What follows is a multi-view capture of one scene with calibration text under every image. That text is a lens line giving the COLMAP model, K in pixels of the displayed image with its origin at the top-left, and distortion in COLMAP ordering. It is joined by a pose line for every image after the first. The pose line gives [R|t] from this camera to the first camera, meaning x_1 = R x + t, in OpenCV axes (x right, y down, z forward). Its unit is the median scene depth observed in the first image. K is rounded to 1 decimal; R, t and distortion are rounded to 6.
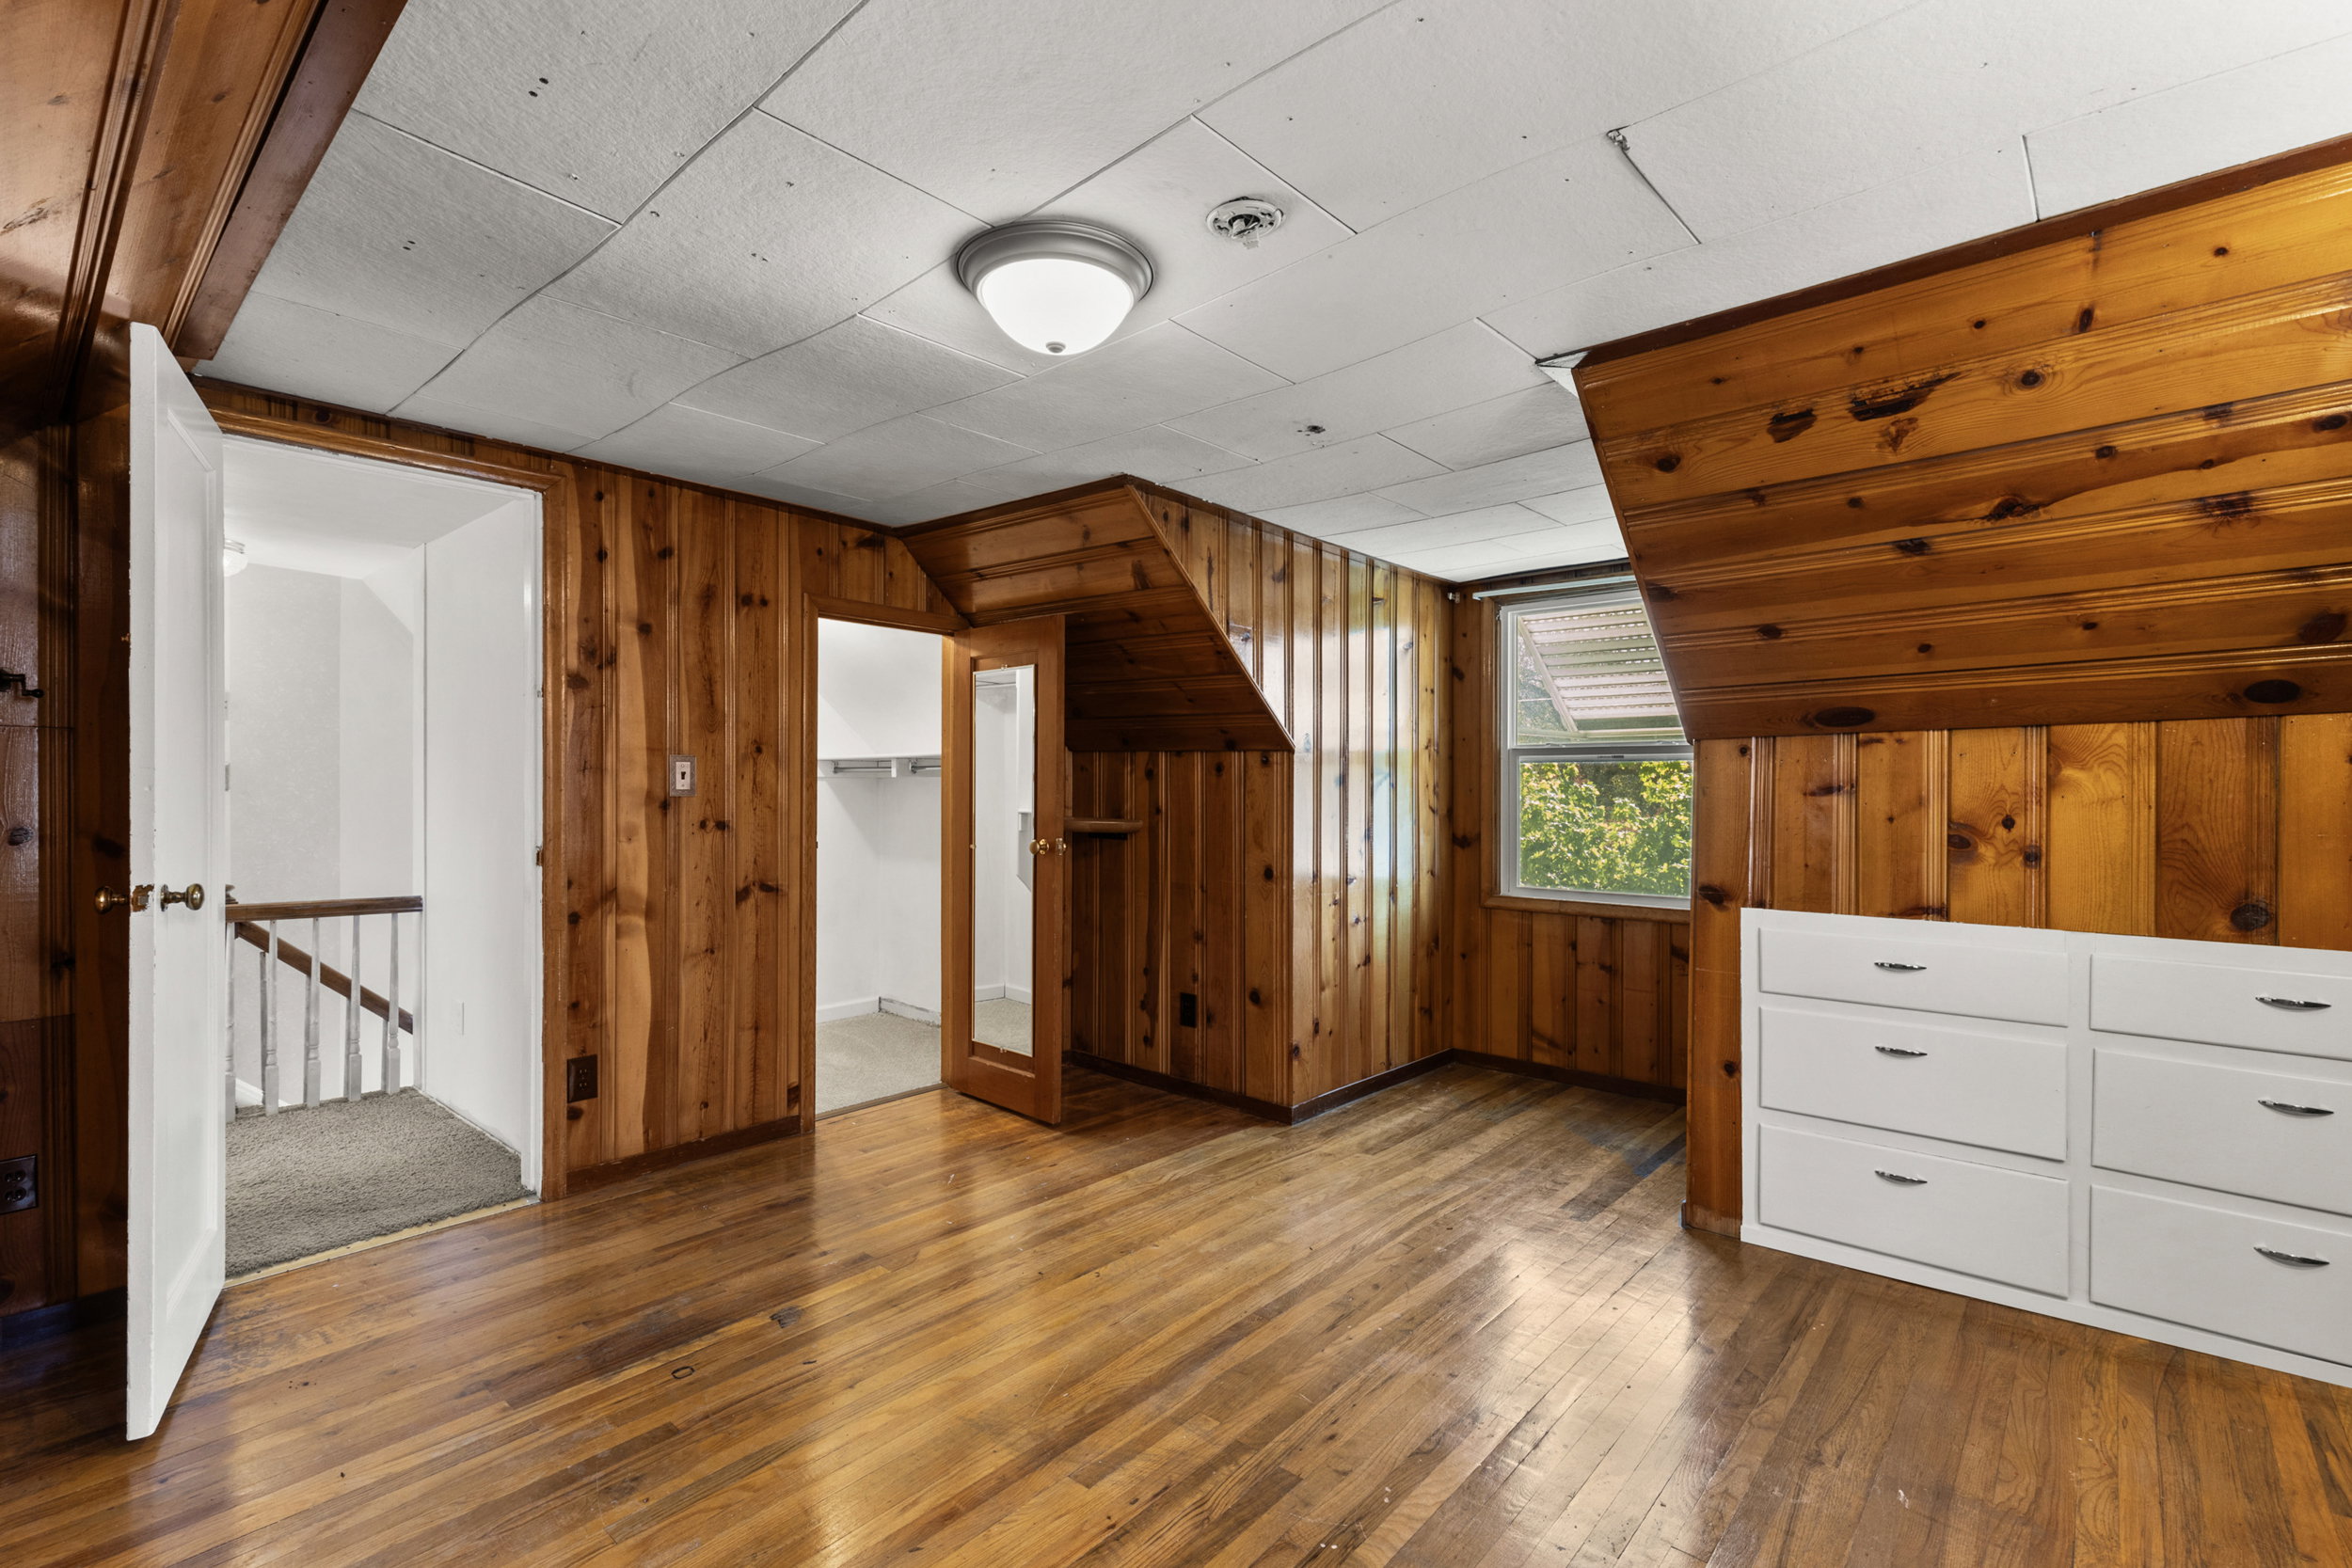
lens RADIAL K [[1100.8, 0, 1081.4], [0, 1100.8, 796.4], [0, 0, 1]] dist [0.003778, 0.000843]
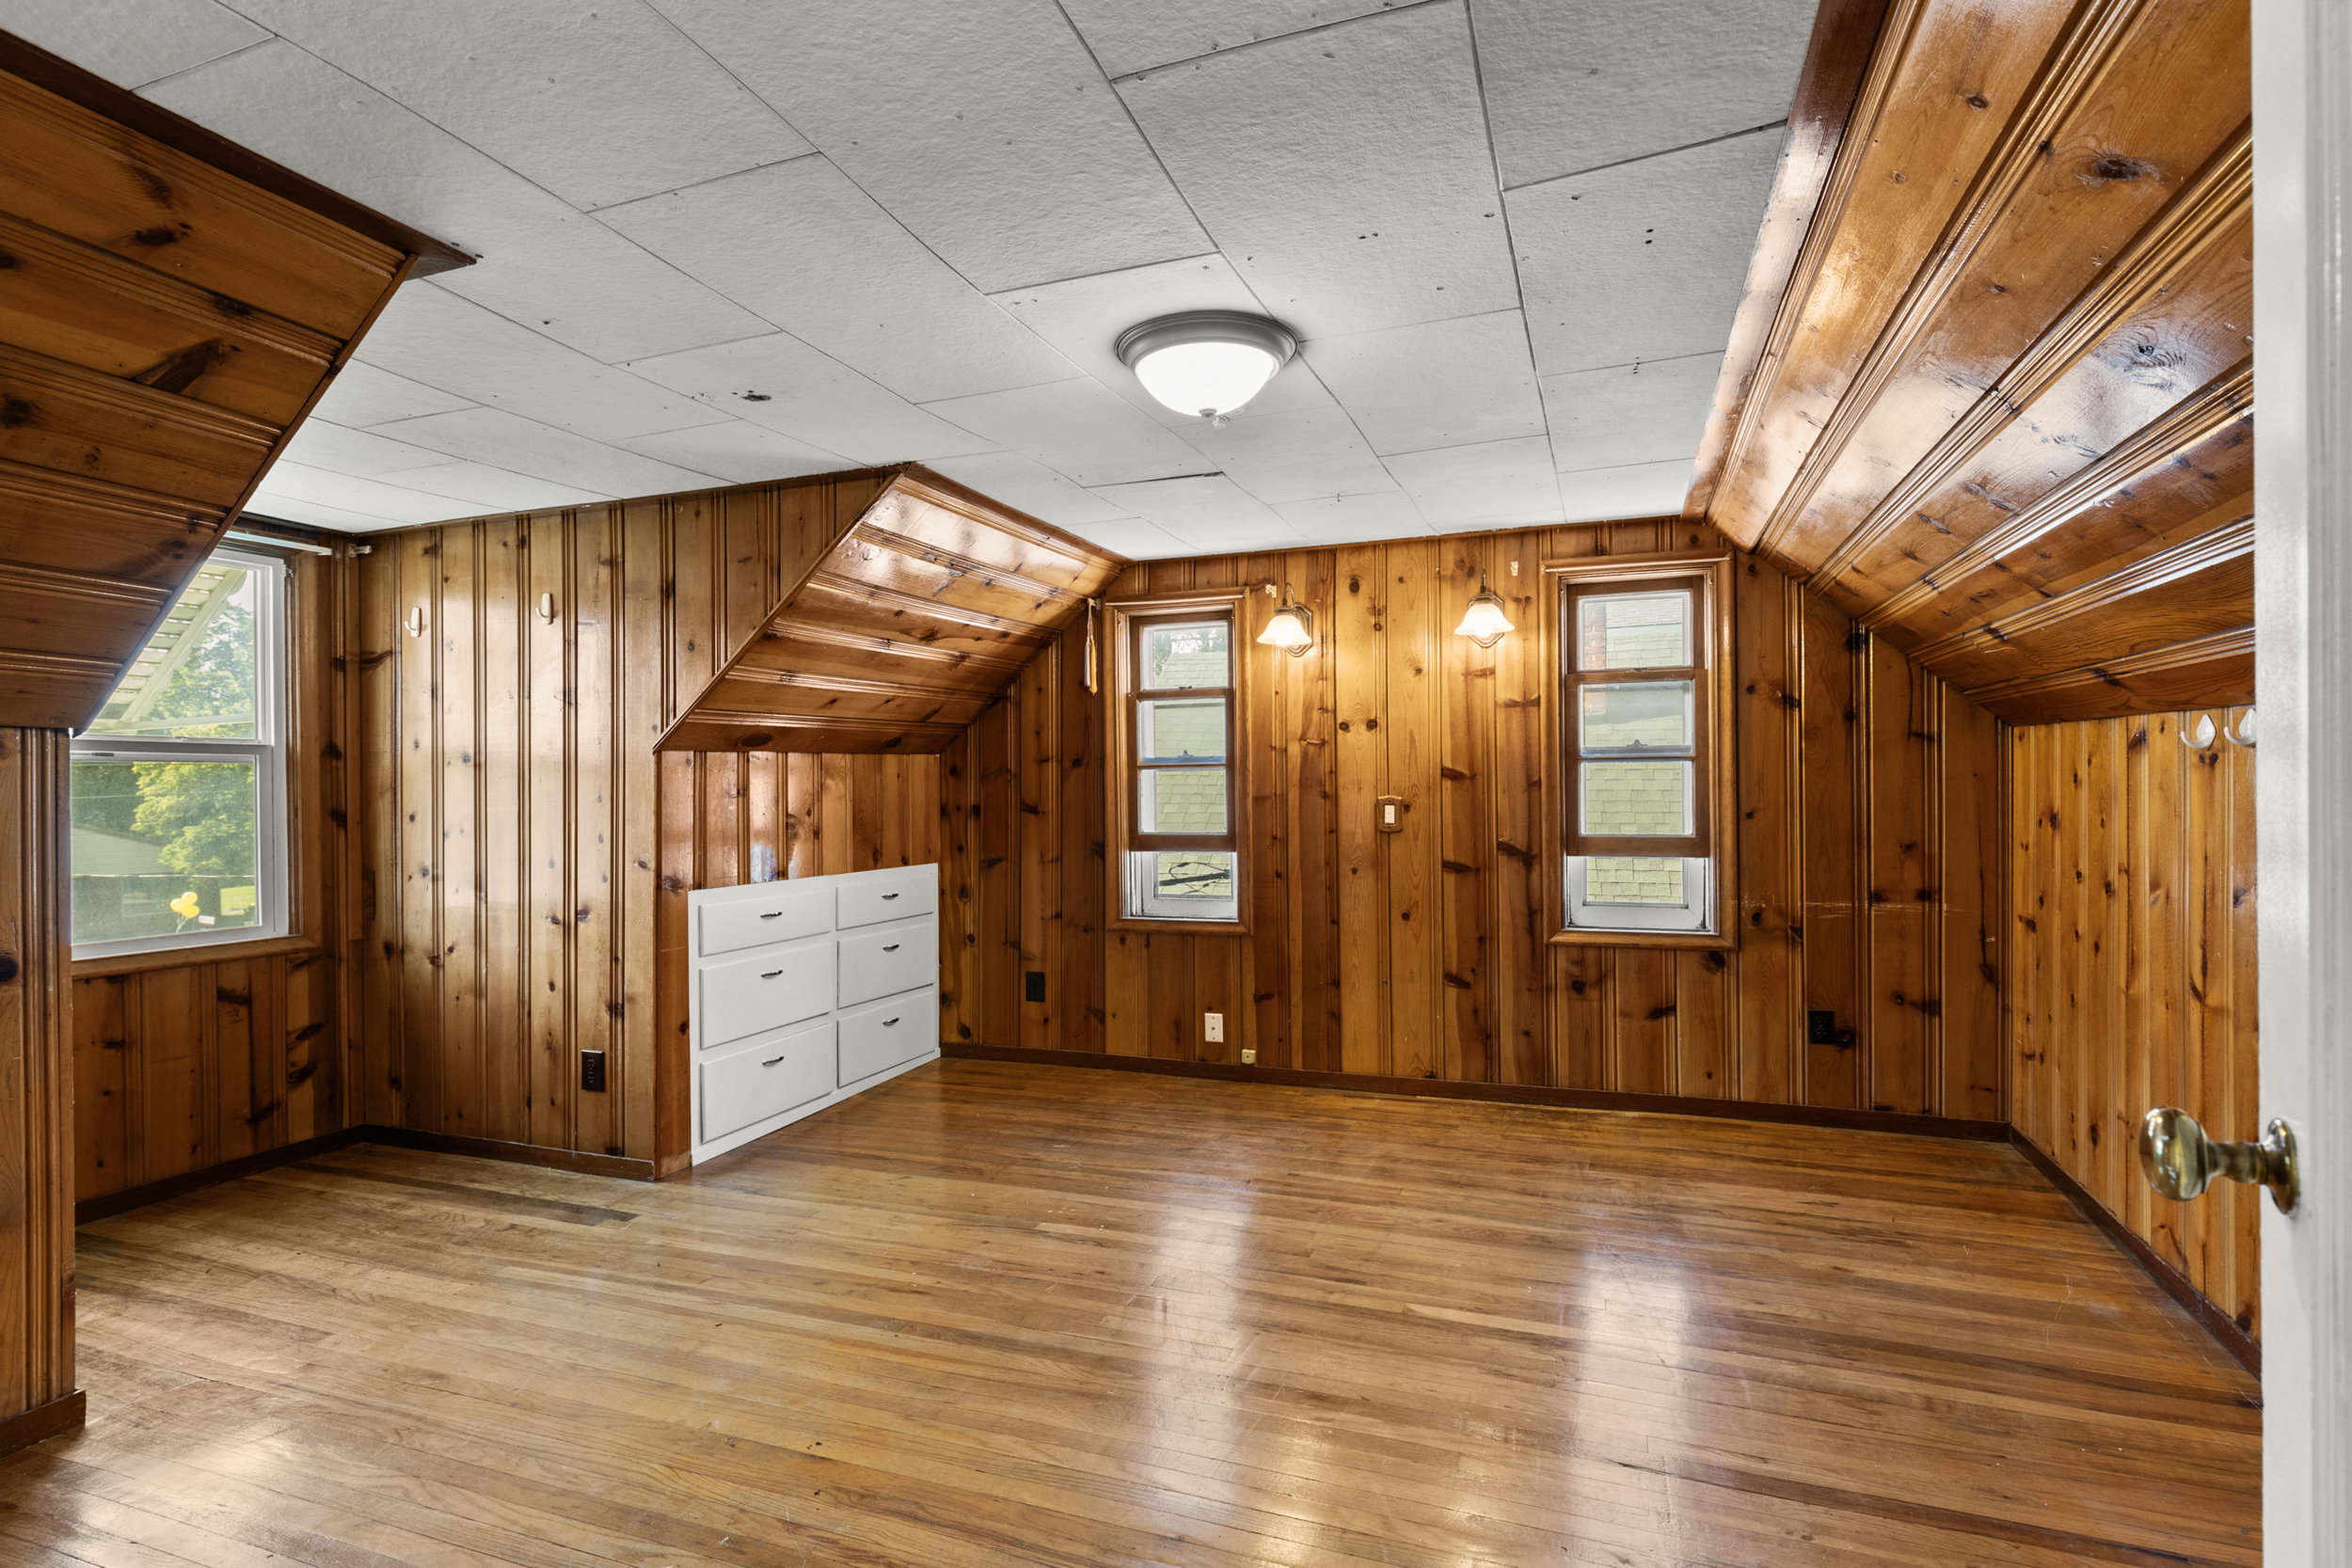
lens RADIAL K [[1100.8, 0, 1171.2], [0, 1100.8, 780.5], [0, 0, 1]] dist [0.003778, 0.000843]
pose [[-0.405136, 0.002947, 0.914252, -0.661603], [0.010698, 0.999942, 0.001518, -0.014929], [-0.914194, 0.010395, -0.405144, 0.924653]]
